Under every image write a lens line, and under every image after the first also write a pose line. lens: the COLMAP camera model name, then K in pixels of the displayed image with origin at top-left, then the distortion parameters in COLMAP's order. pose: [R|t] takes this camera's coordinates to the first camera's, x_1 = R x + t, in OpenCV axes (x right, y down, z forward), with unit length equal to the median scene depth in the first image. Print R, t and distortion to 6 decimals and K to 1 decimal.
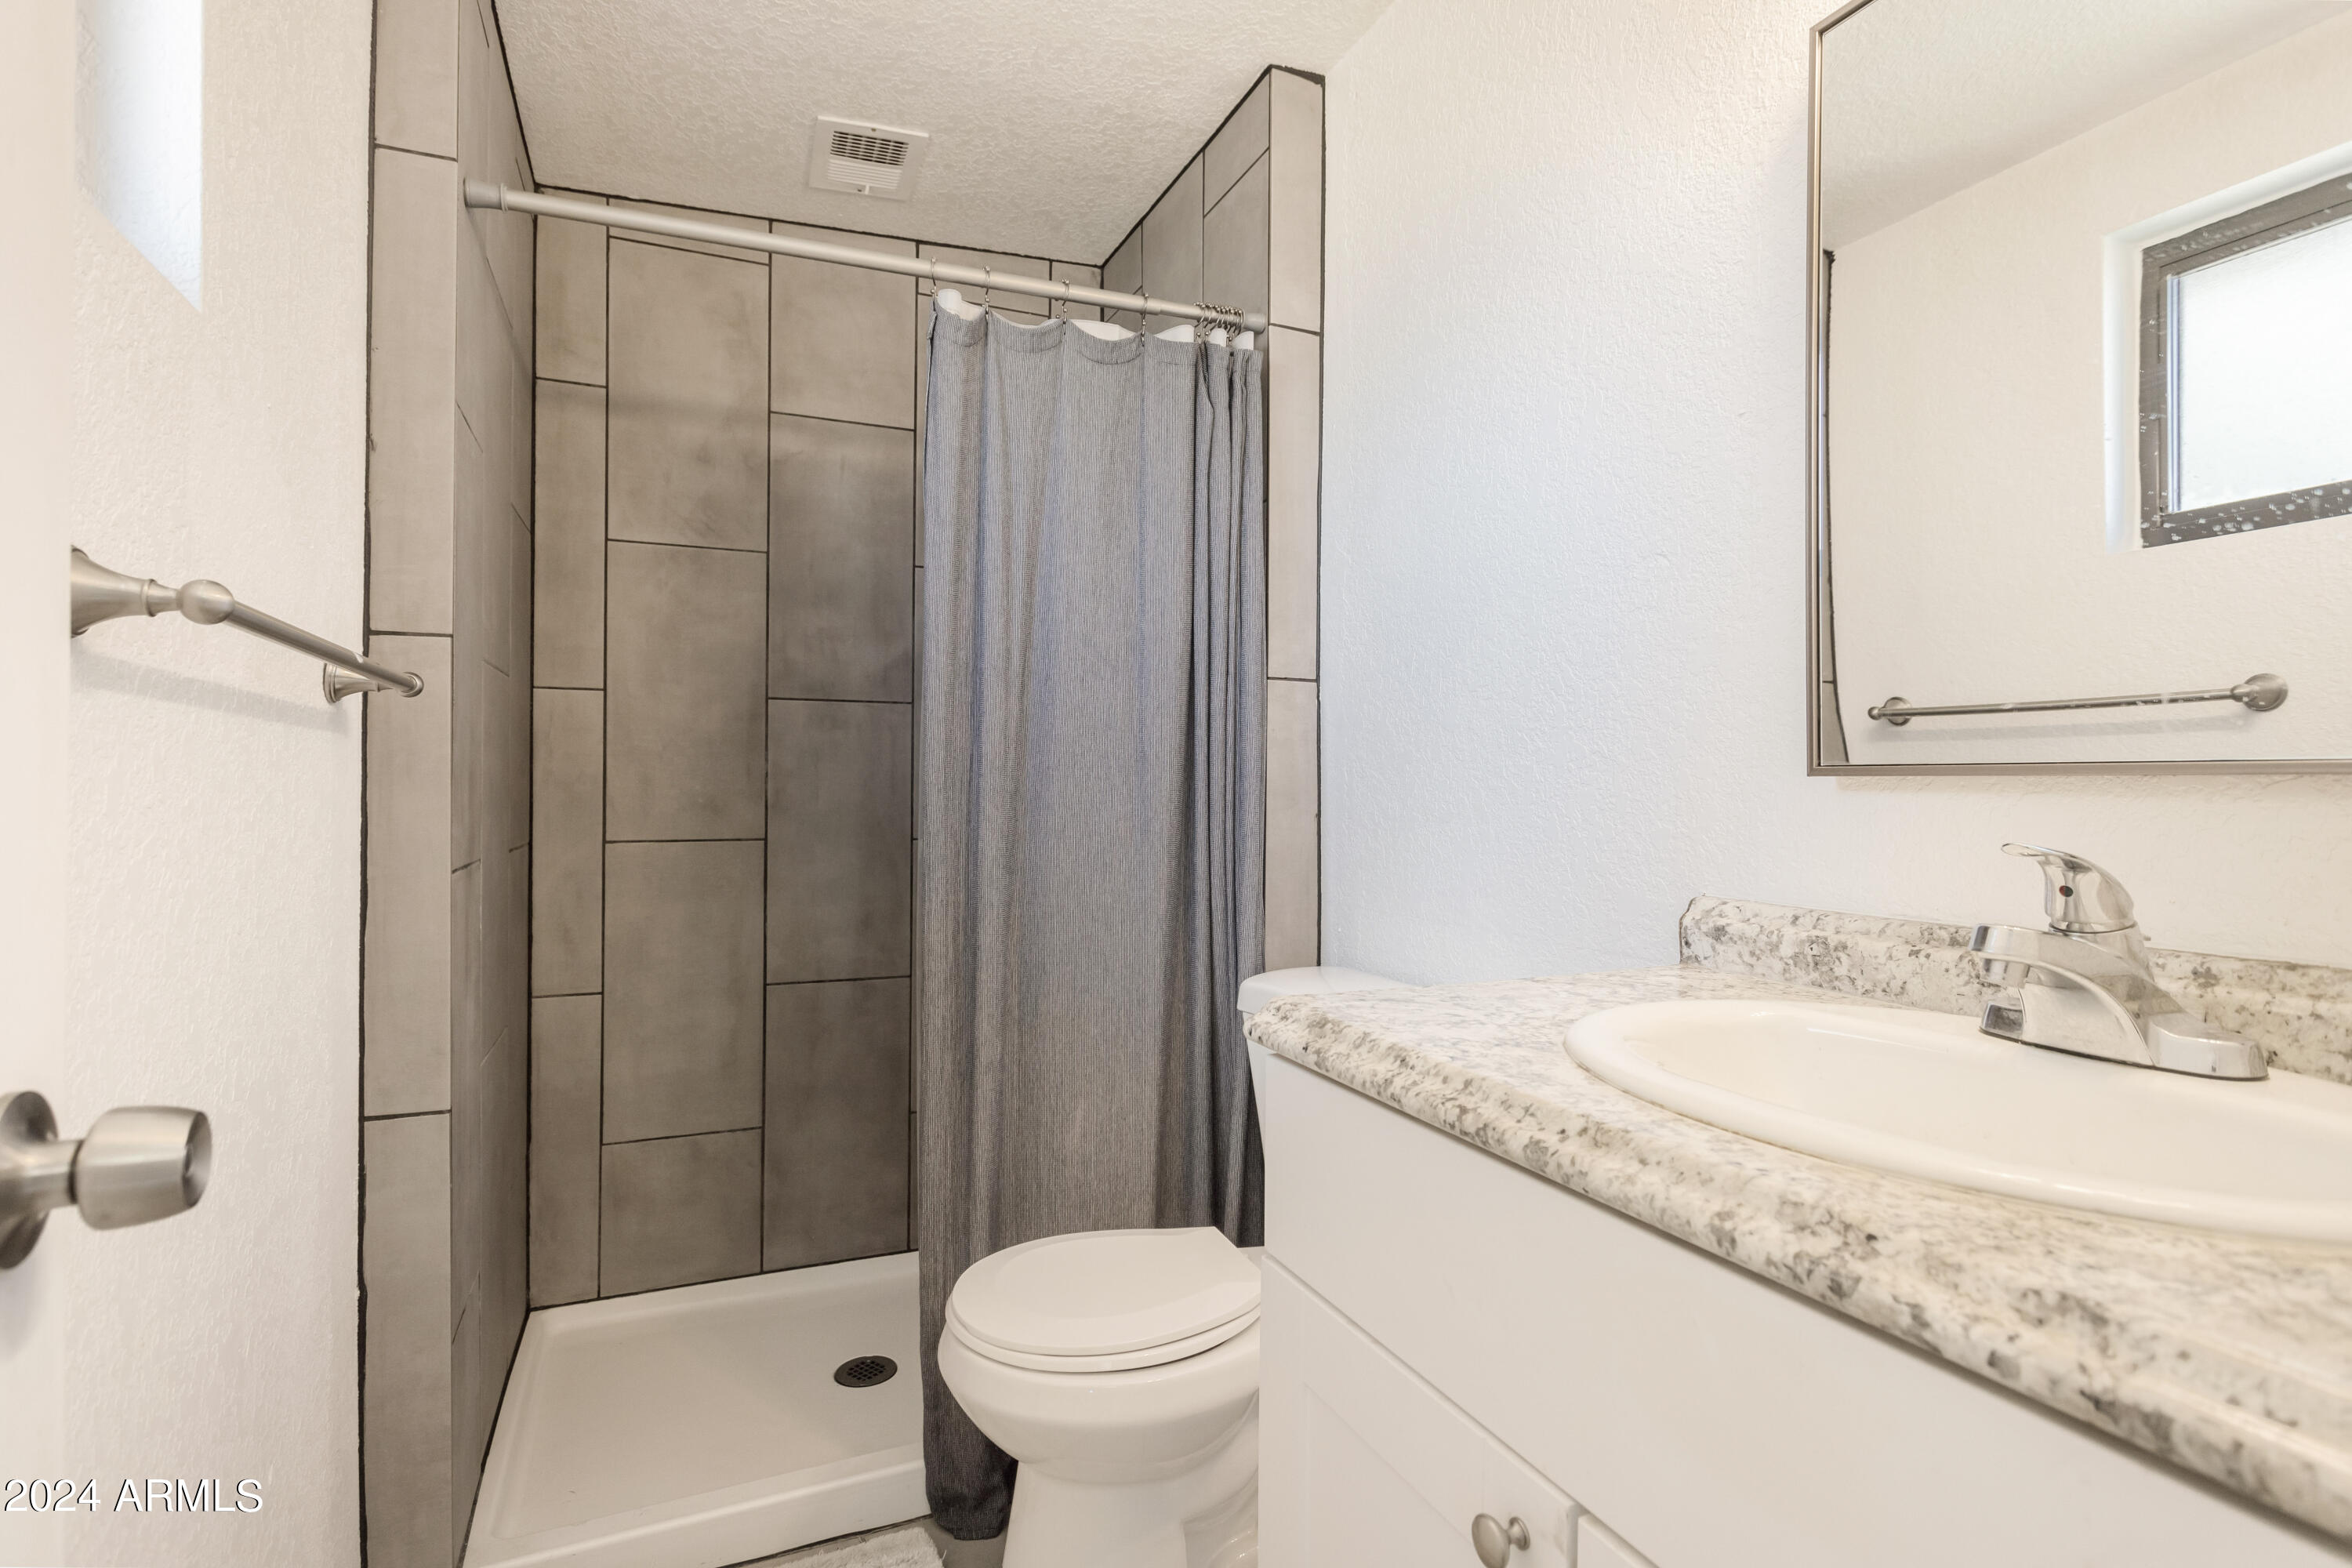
lens RADIAL K [[1143.9, 0, 1188.2], [0, 1143.9, 785.5], [0, 0, 1]] dist [0.006416, 0.001741]
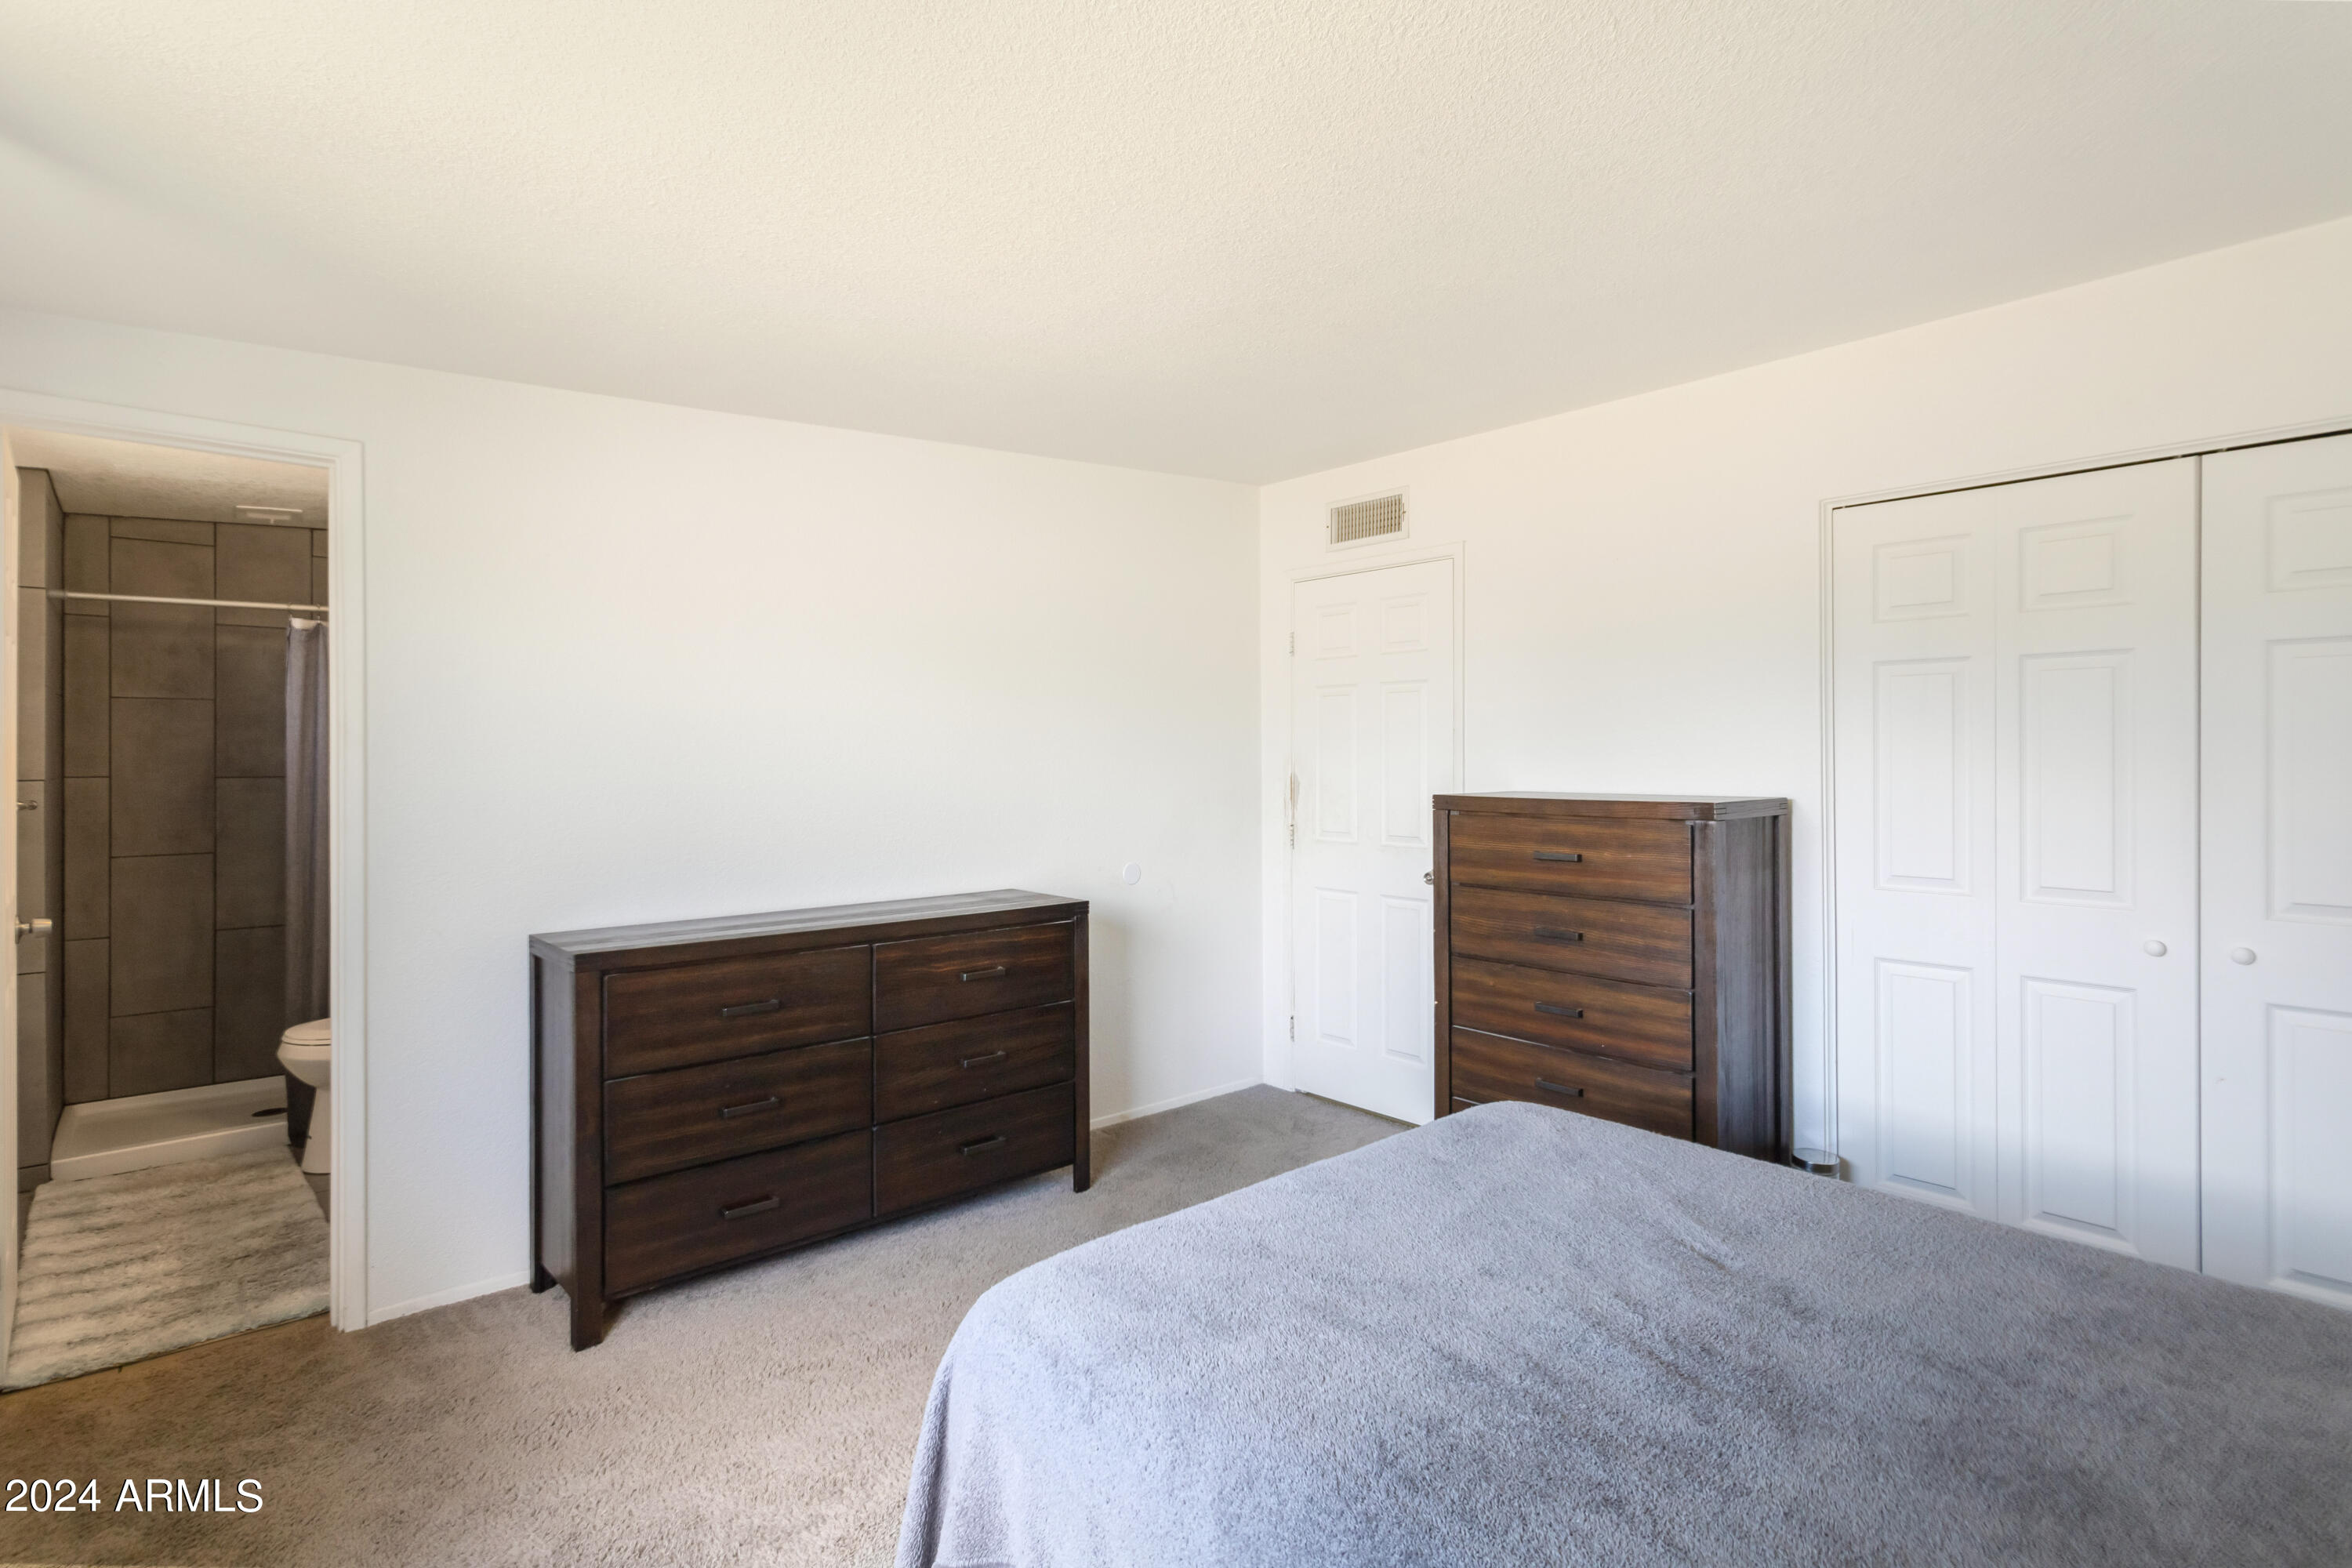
lens RADIAL K [[1143.9, 0, 1159.2], [0, 1143.9, 776.7], [0, 0, 1]] dist [0.006416, 0.001741]
pose [[0.959501, -0.003247, 0.281686, 0.606339], [0.001037, 0.999968, 0.007993, -0.094886], [-0.281702, -0.007377, 0.959473, -1.288256]]
